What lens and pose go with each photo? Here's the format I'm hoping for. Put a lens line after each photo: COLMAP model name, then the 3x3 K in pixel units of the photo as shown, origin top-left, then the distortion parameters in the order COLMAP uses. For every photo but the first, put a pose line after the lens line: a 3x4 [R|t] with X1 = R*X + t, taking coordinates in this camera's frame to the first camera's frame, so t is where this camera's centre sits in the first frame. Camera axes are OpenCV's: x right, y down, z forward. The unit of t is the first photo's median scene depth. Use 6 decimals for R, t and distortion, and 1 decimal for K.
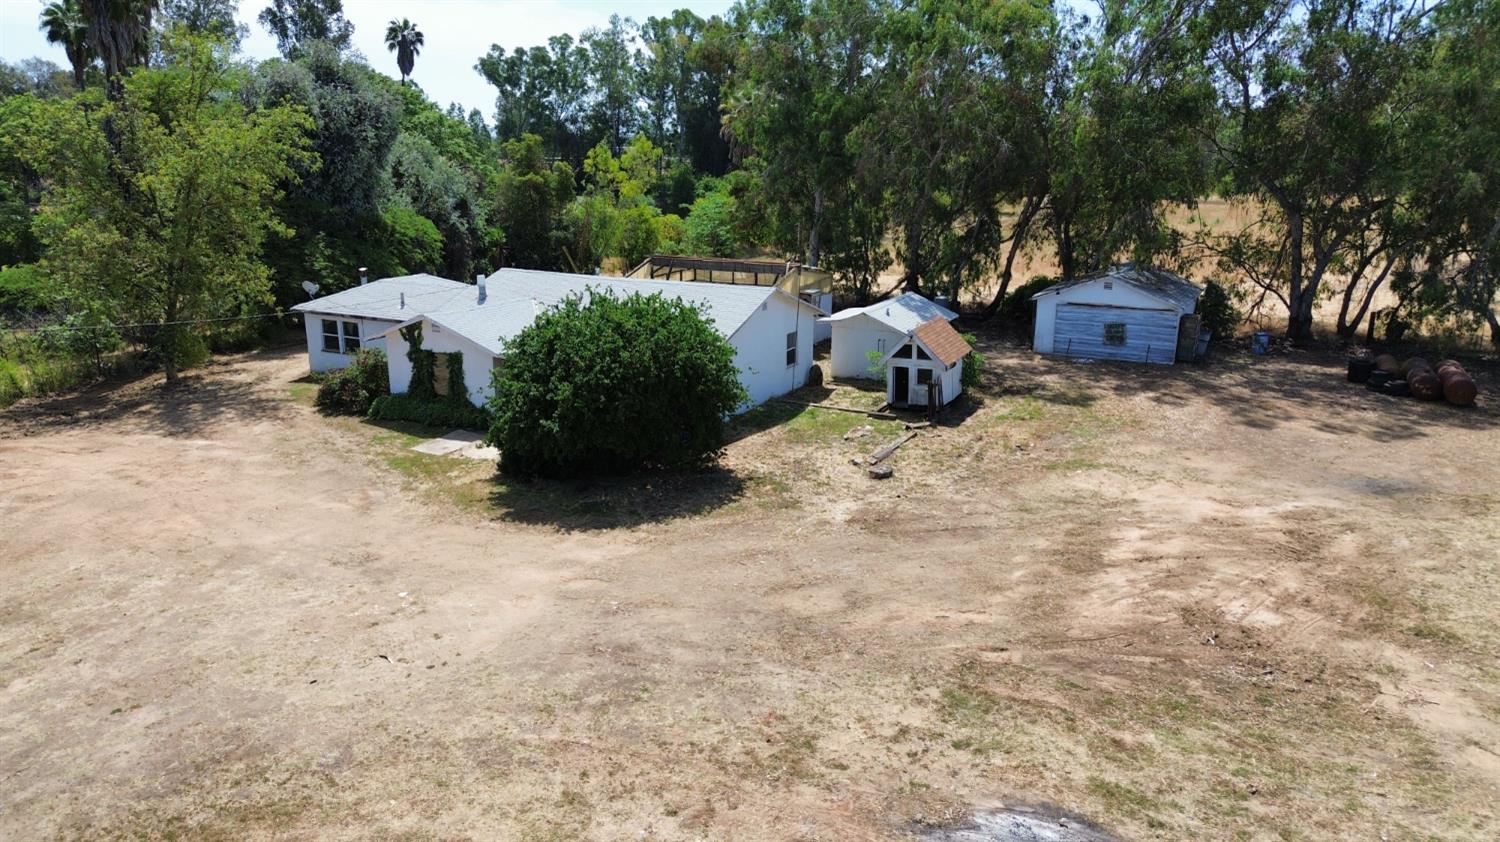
lens RADIAL K [[1066.0, 0, 750.0], [0, 1066.0, 421.0], [0, 0, 1]] dist [0.008465, -0.001199]
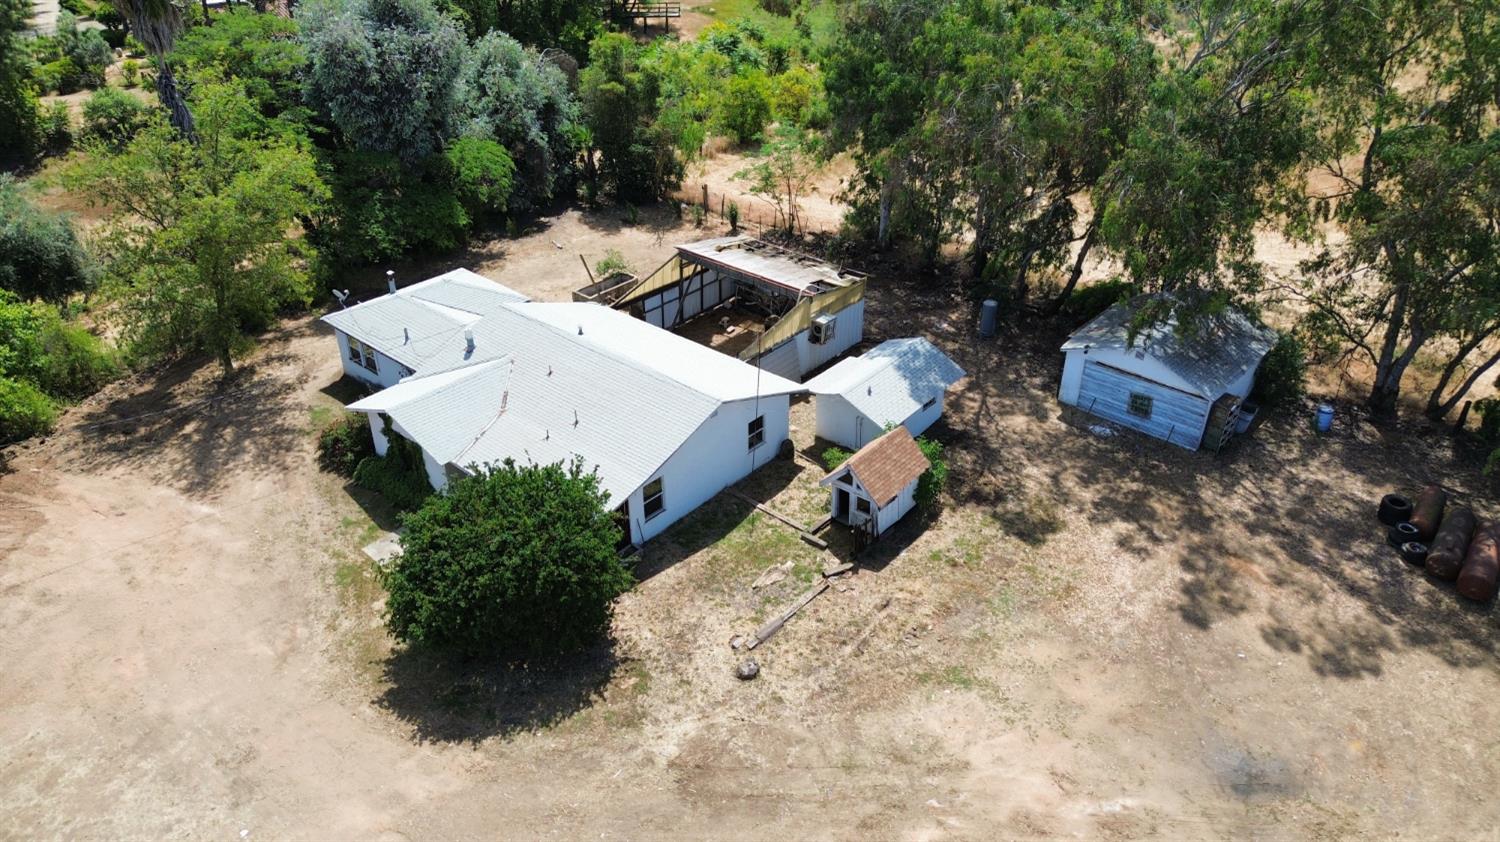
lens RADIAL K [[1066.0, 0, 750.0], [0, 1066.0, 421.0], [0, 0, 1]] dist [0.008465, -0.001199]
pose [[0.974080, 0.117443, -0.193325, 0.196030], [-0.058110, 0.955894, 0.287906, -0.319567], [0.218611, -0.269209, 0.937942, 0.058189]]
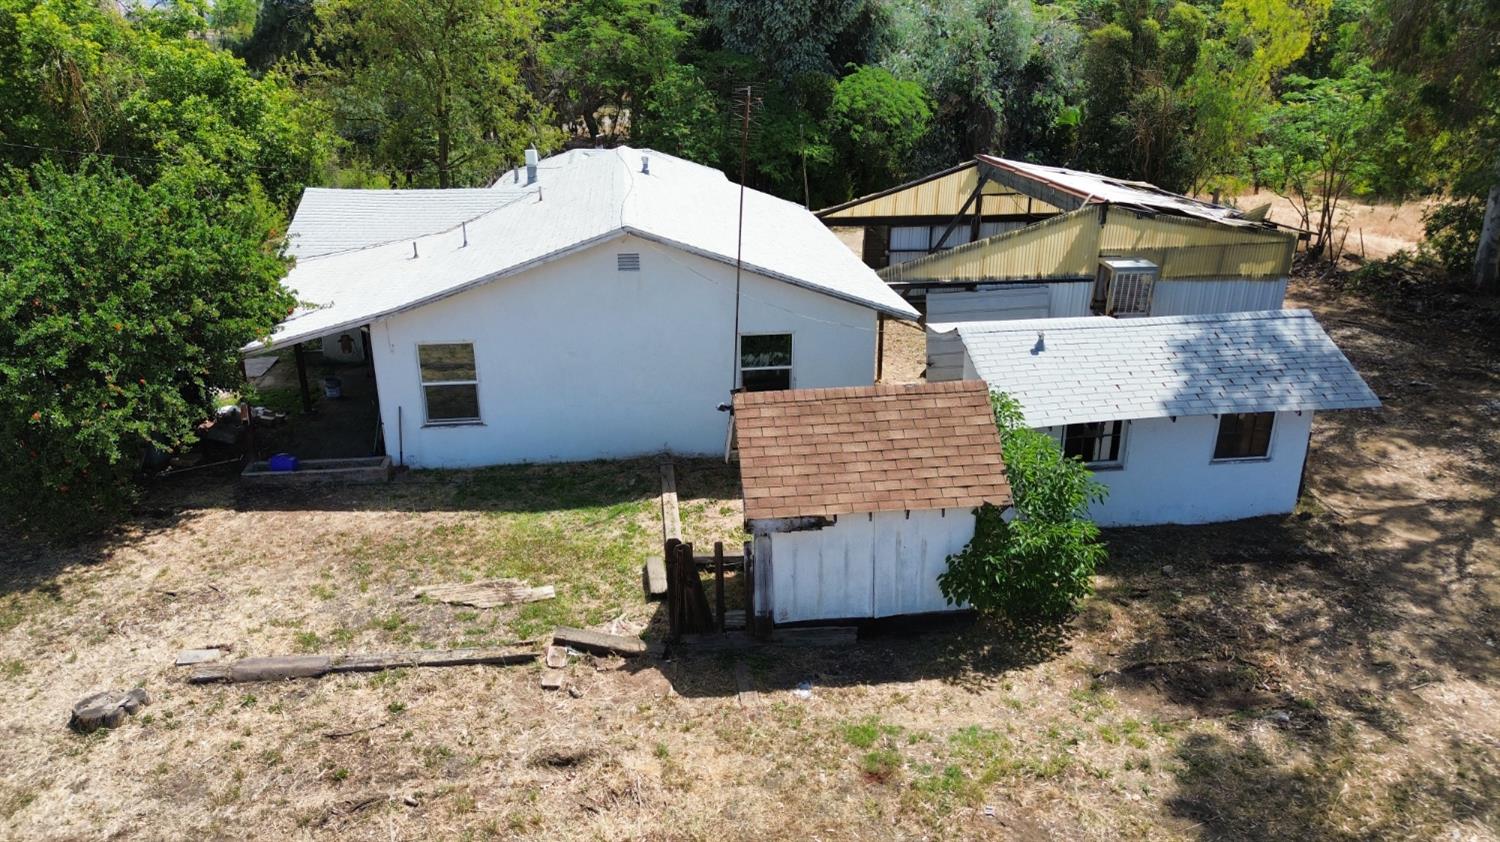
lens RADIAL K [[1066.0, 0, 750.0], [0, 1066.0, 421.0], [0, 0, 1]] dist [0.008465, -0.001199]
pose [[0.563699, 0.287484, -0.774336, 0.351018], [-0.210009, 0.956551, 0.202252, -0.121967], [0.798836, 0.048609, 0.599582, 0.624140]]
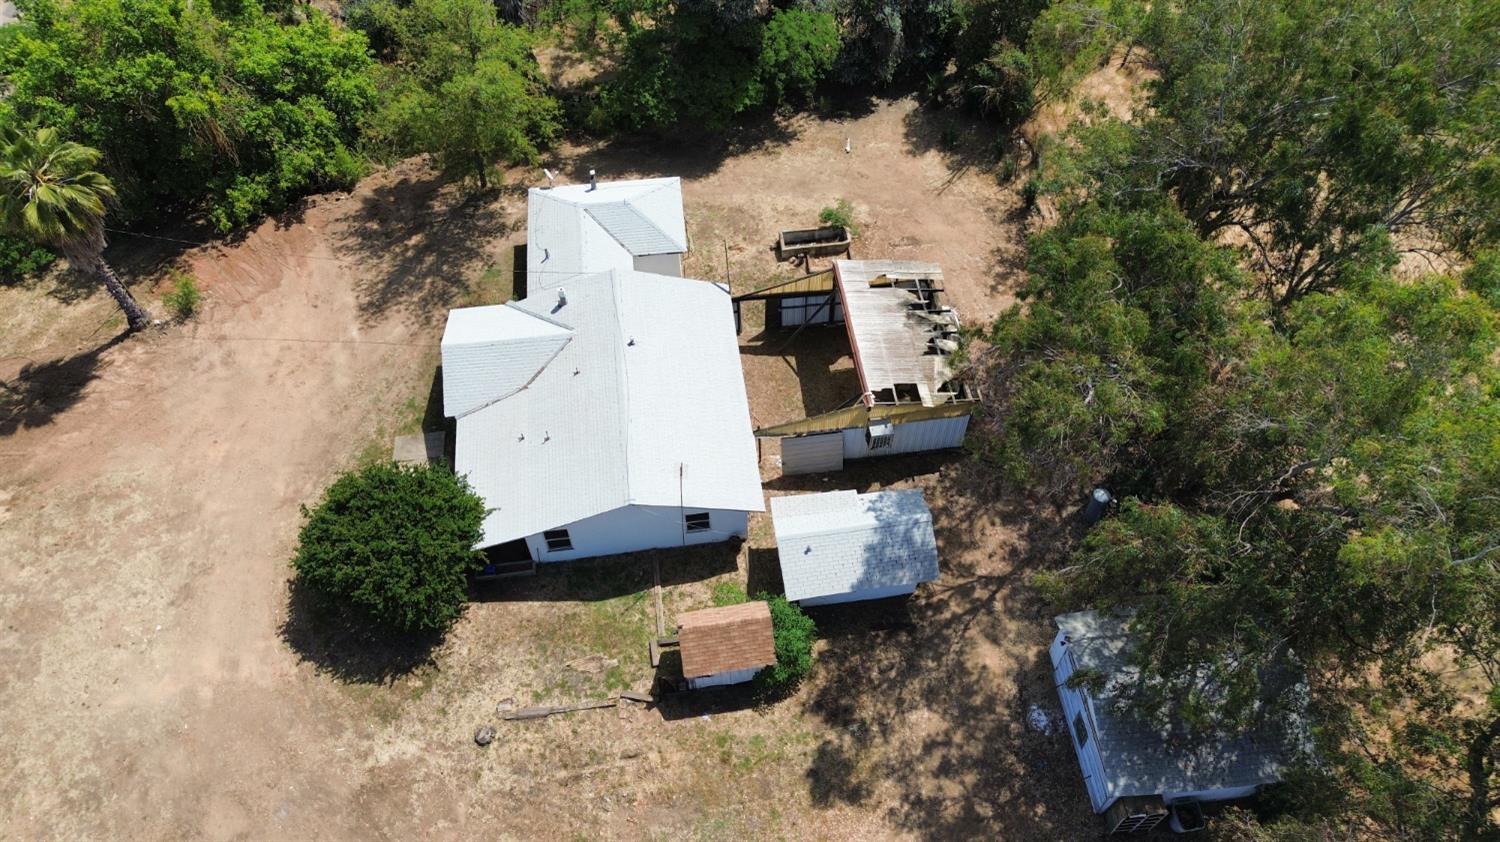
lens RADIAL K [[1096.1, 0, 748.8], [0, 1096.1, 360.3], [0, 0, 1]] dist [-0.004230, -0.002191]
pose [[0.572603, 0.627227, -0.527932, 0.463810], [-0.201356, 0.731821, 0.651071, -0.776121], [0.794721, -0.266503, 0.545339, 0.435663]]
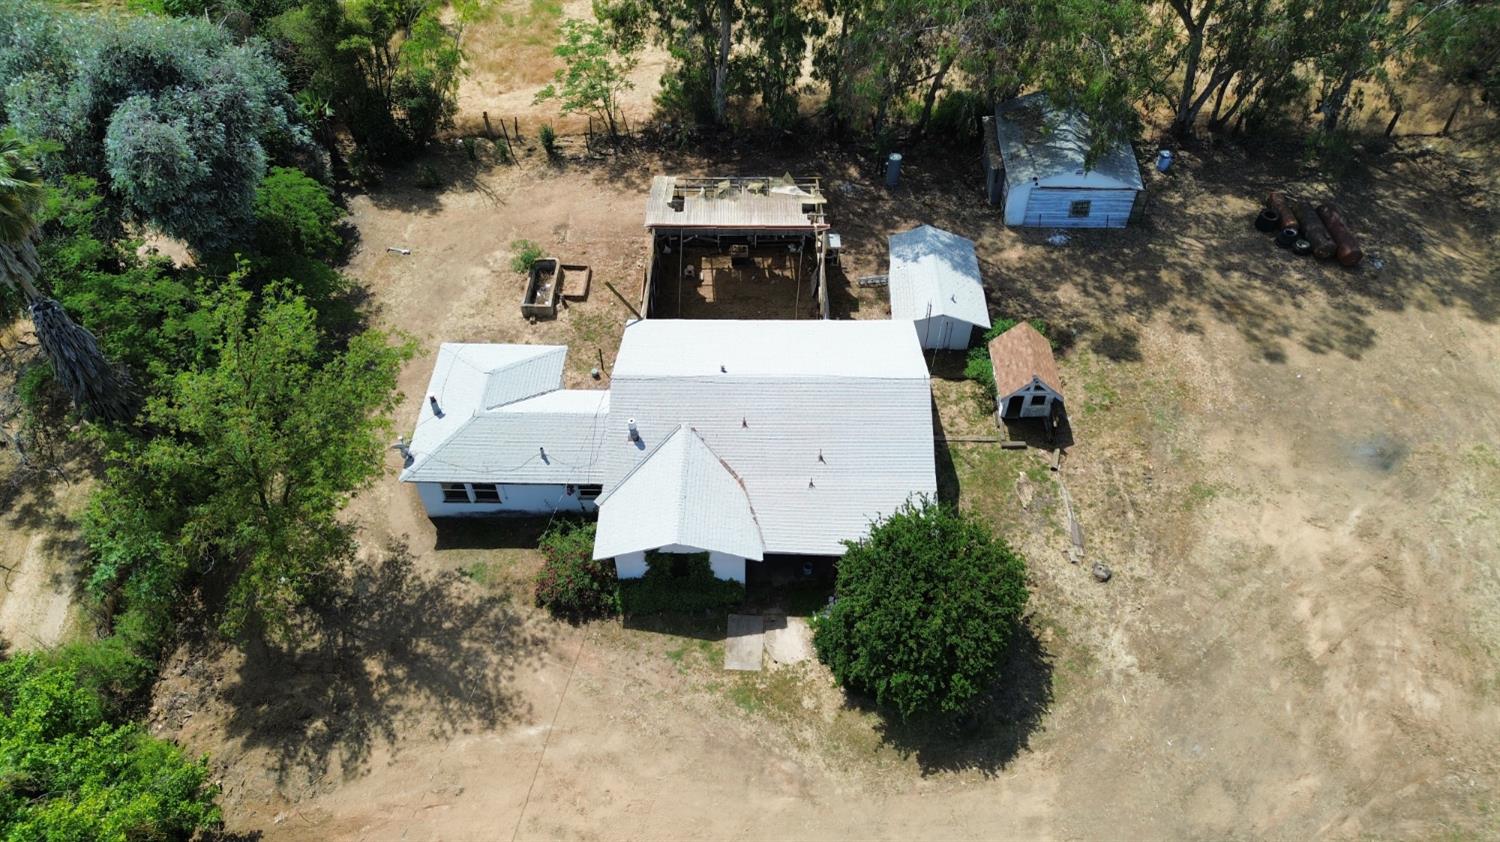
lens RADIAL K [[1066.0, 0, 750.0], [0, 1066.0, 421.0], [0, 0, 1]] dist [0.008465, -0.001199]
pose [[0.894969, -0.337765, 0.291452, -0.385379], [0.121423, 0.813050, 0.569390, -0.596057], [-0.429286, -0.474198, 0.768668, 0.173618]]
